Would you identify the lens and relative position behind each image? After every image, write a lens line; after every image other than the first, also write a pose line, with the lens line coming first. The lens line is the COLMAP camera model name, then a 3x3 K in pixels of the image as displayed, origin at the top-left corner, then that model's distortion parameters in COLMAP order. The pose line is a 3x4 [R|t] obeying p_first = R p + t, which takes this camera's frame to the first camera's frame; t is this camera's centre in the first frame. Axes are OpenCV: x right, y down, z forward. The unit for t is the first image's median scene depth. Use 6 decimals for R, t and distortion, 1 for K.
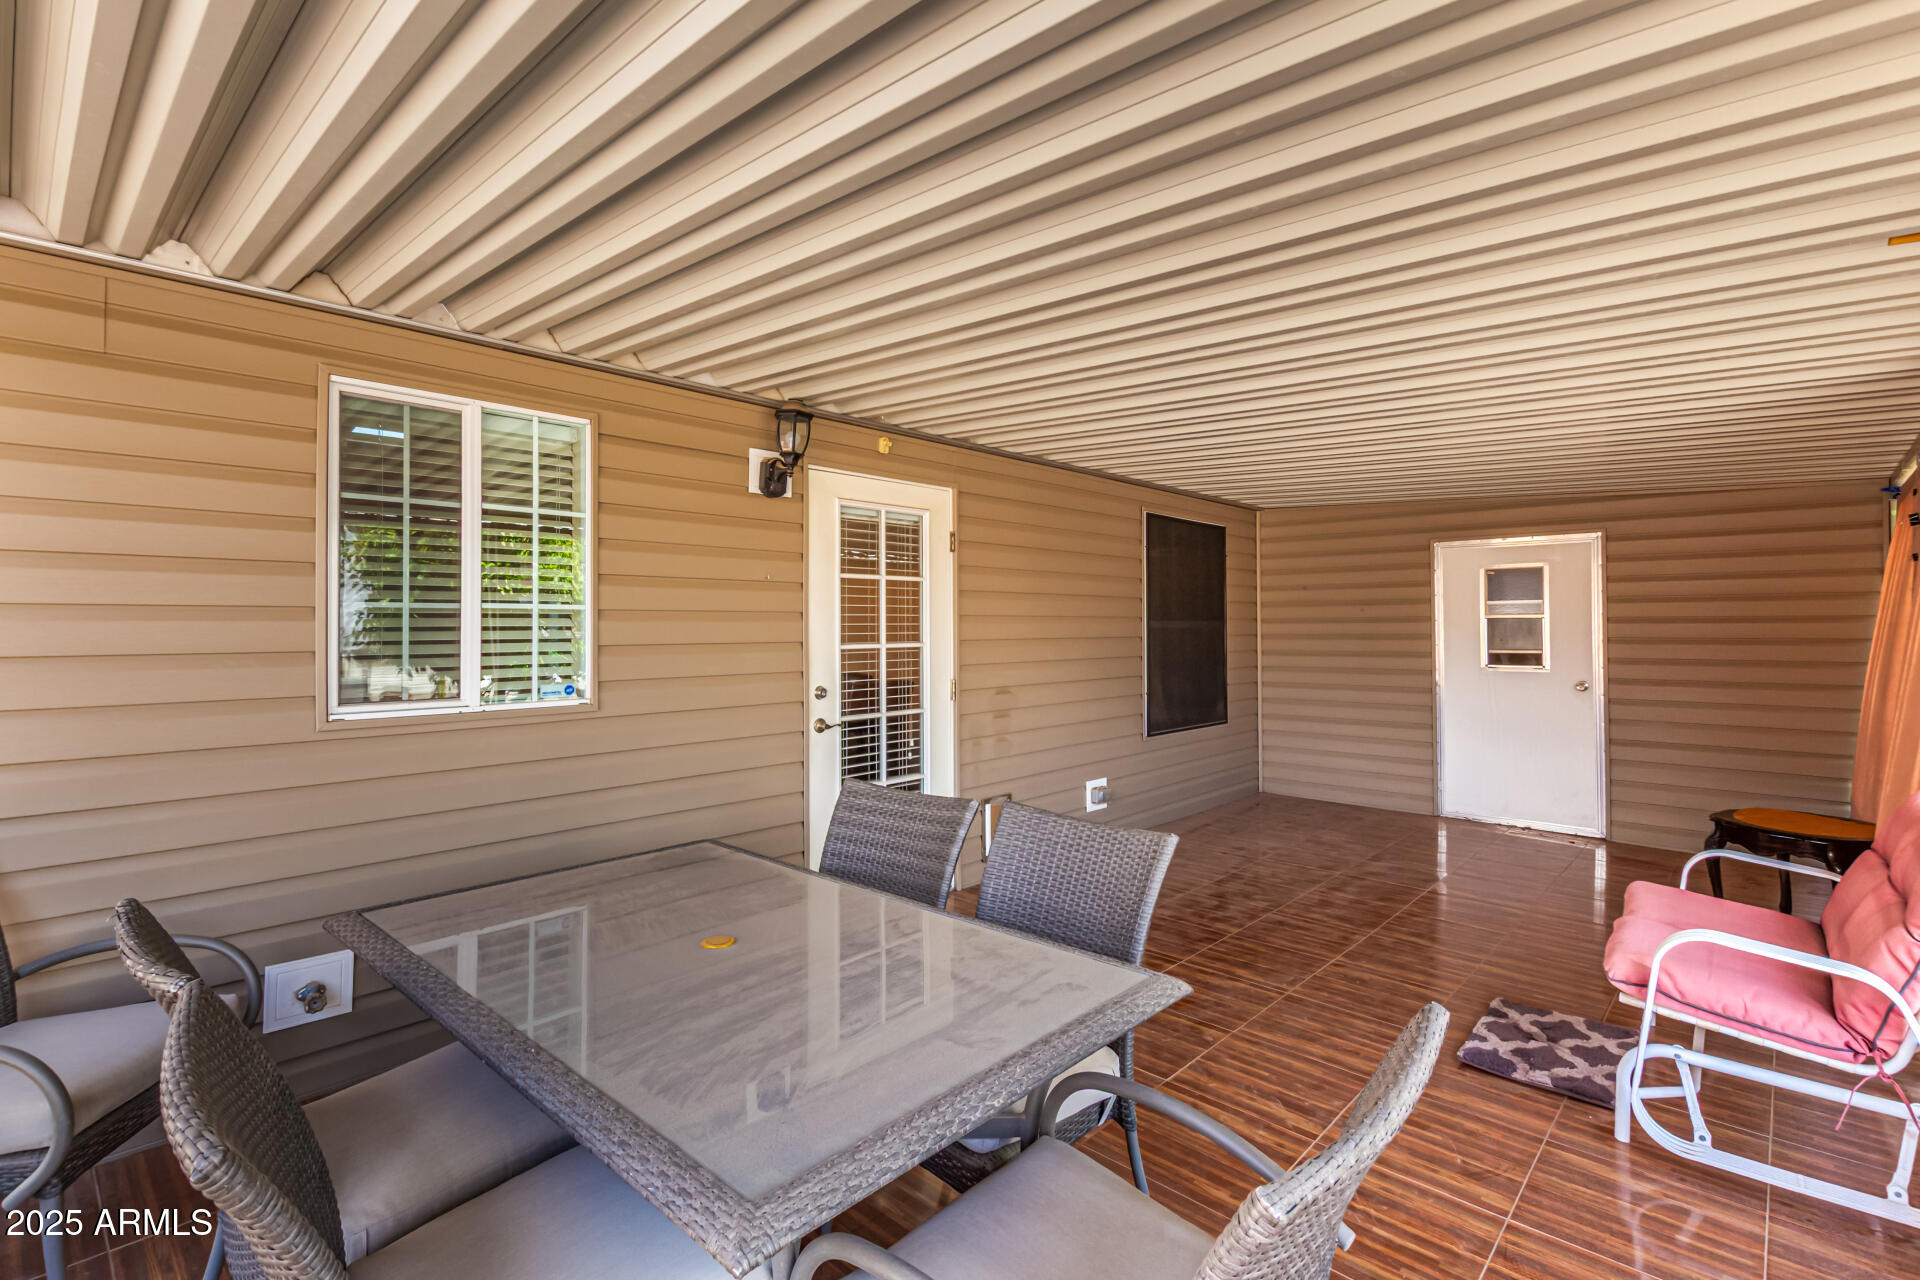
lens RADIAL K [[911.4, 0, 955.1], [0, 911.4, 612.4], [0, 0, 1]] dist [0.001888, 0.000078]
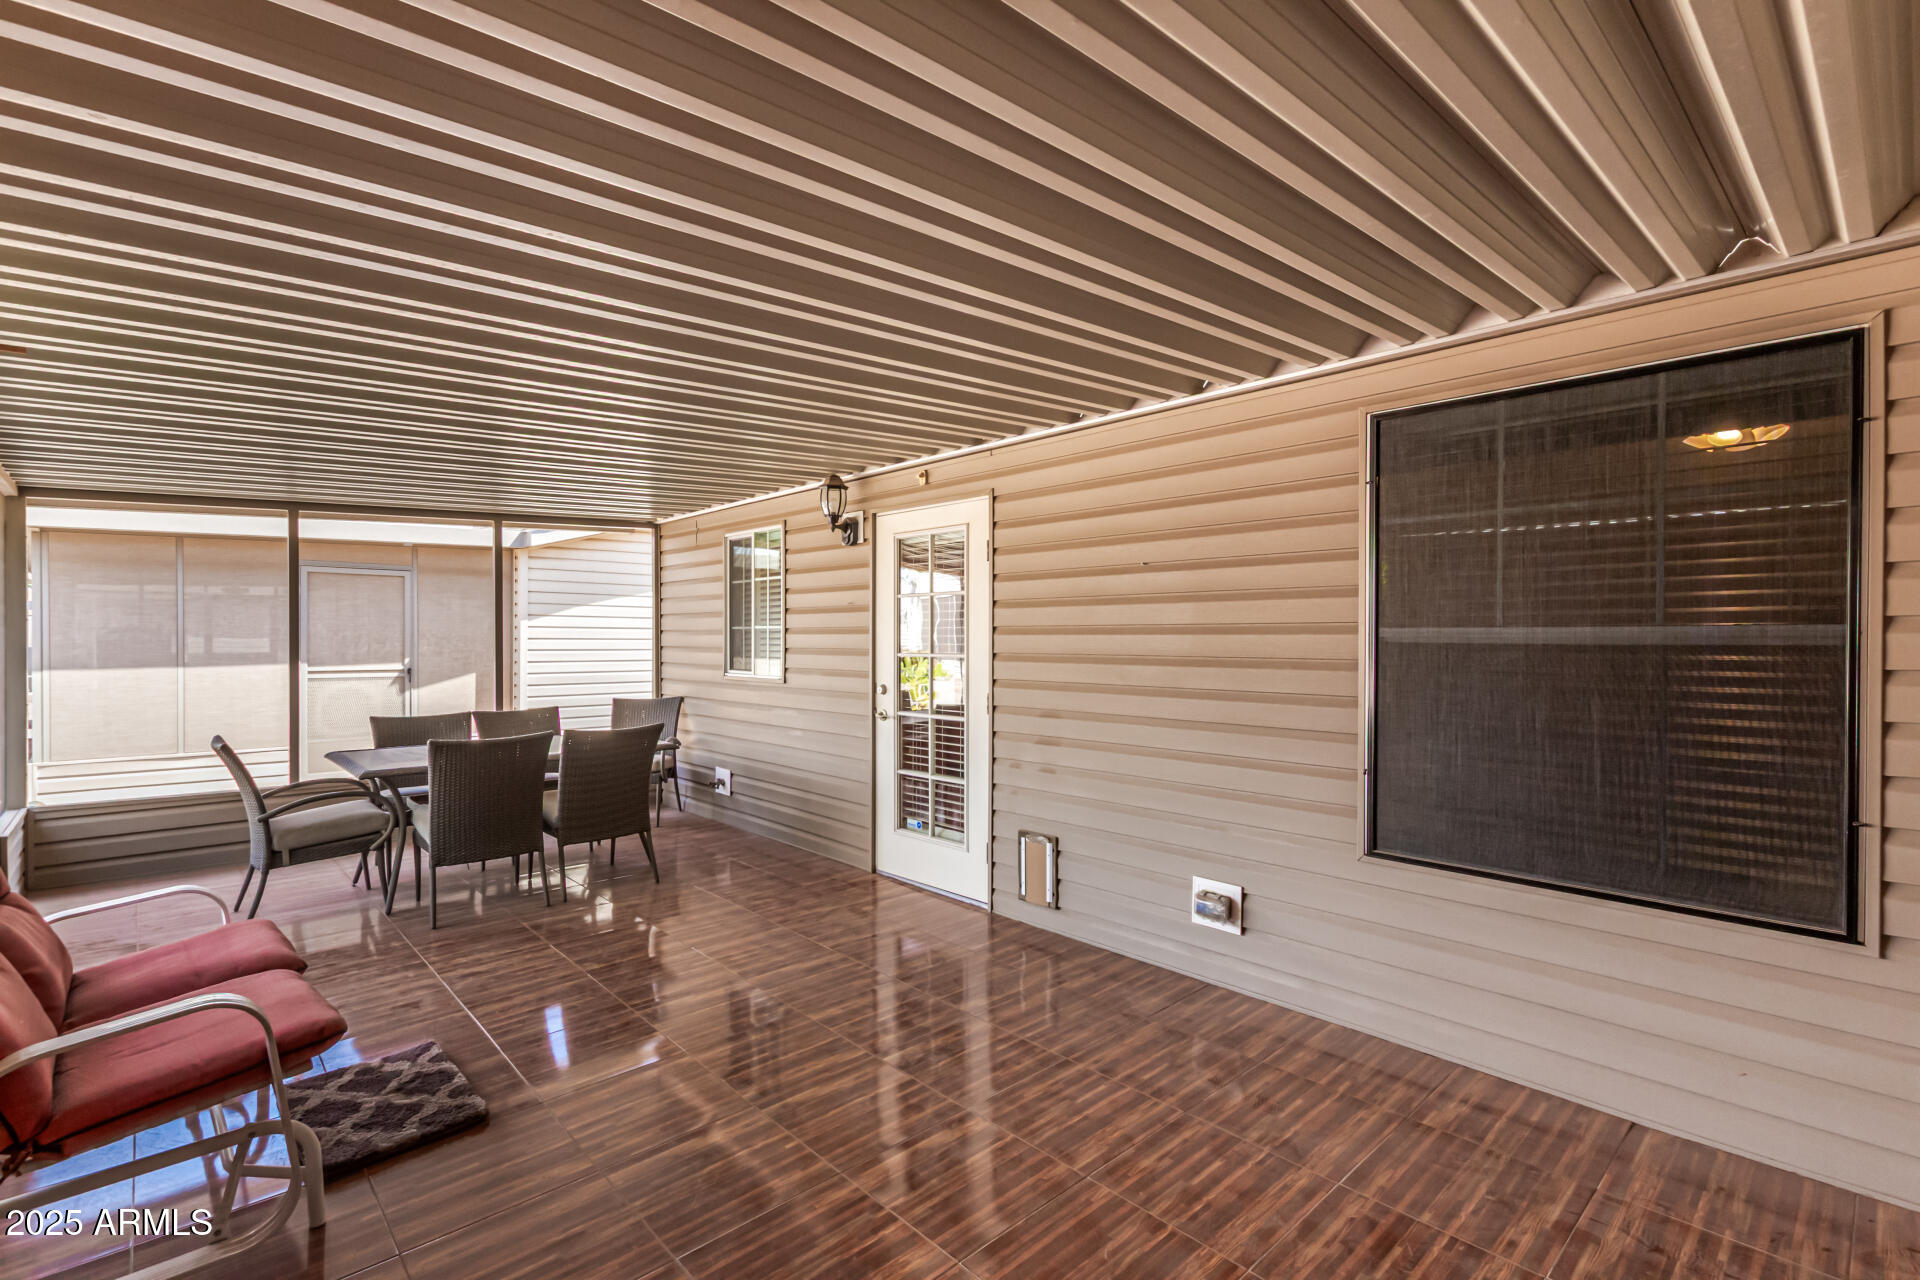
lens RADIAL K [[885.1, 0, 959.7], [0, 885.1, 649.3], [0, 0, 1]] dist [0.002160, -0.000688]
pose [[-0.093270, 0.020124, -0.995437, 1.087272], [0.016450, 0.999690, 0.018669, 0.010212], [0.995505, -0.014633, -0.093573, 1.228973]]
